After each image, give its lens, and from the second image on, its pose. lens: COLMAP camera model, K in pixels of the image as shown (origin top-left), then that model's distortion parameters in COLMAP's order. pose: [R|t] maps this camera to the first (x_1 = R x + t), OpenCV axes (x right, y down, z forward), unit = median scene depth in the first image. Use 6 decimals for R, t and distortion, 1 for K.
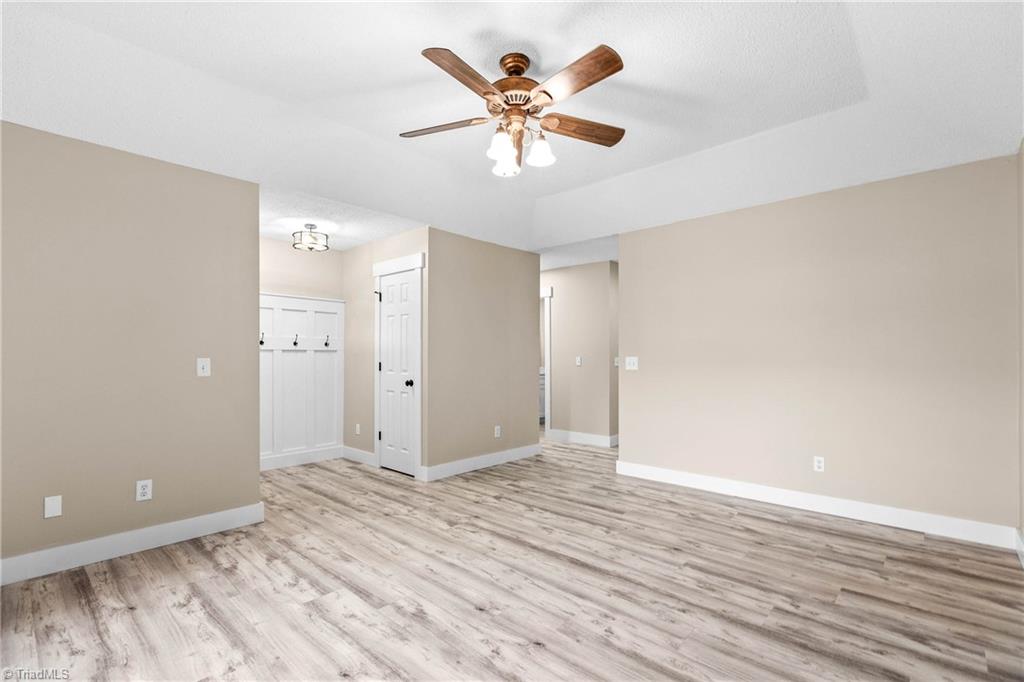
lens RADIAL K [[463.4, 0, 512.0], [0, 463.4, 341.0], [0, 0, 1]] dist [-0.001899, -0.000522]
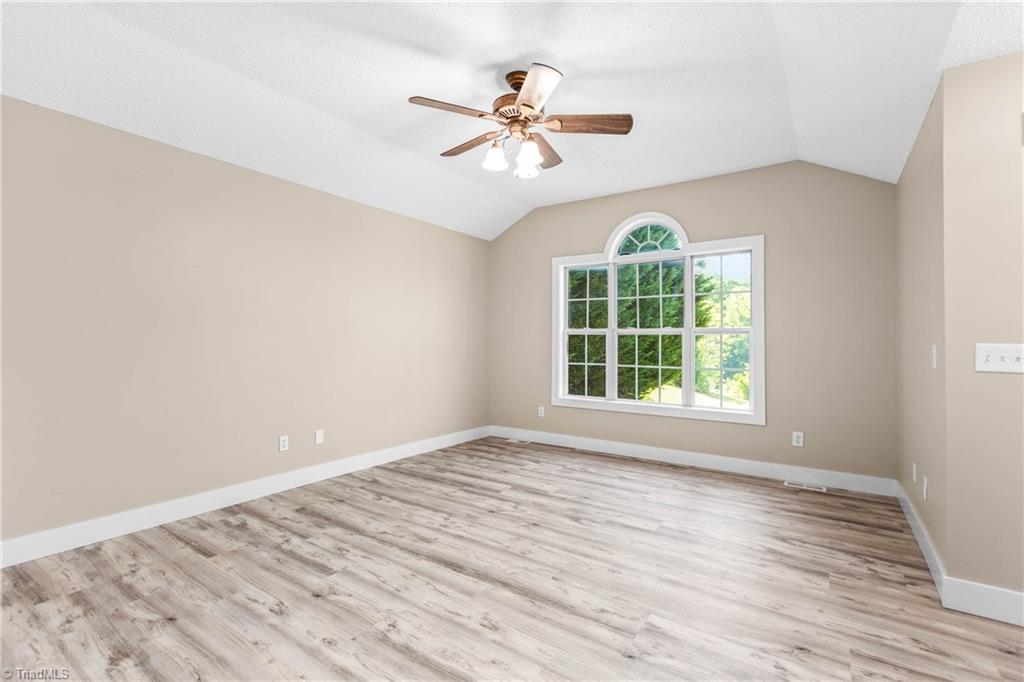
lens RADIAL K [[463.4, 0, 512.0], [0, 463.4, 341.0], [0, 0, 1]] dist [-0.001899, -0.000522]
pose [[-0.989796, -0.005993, -0.142363, 0.174140], [-0.001813, 0.999564, -0.029475, 0.066348], [0.142478, -0.028916, -0.989376, 2.054026]]
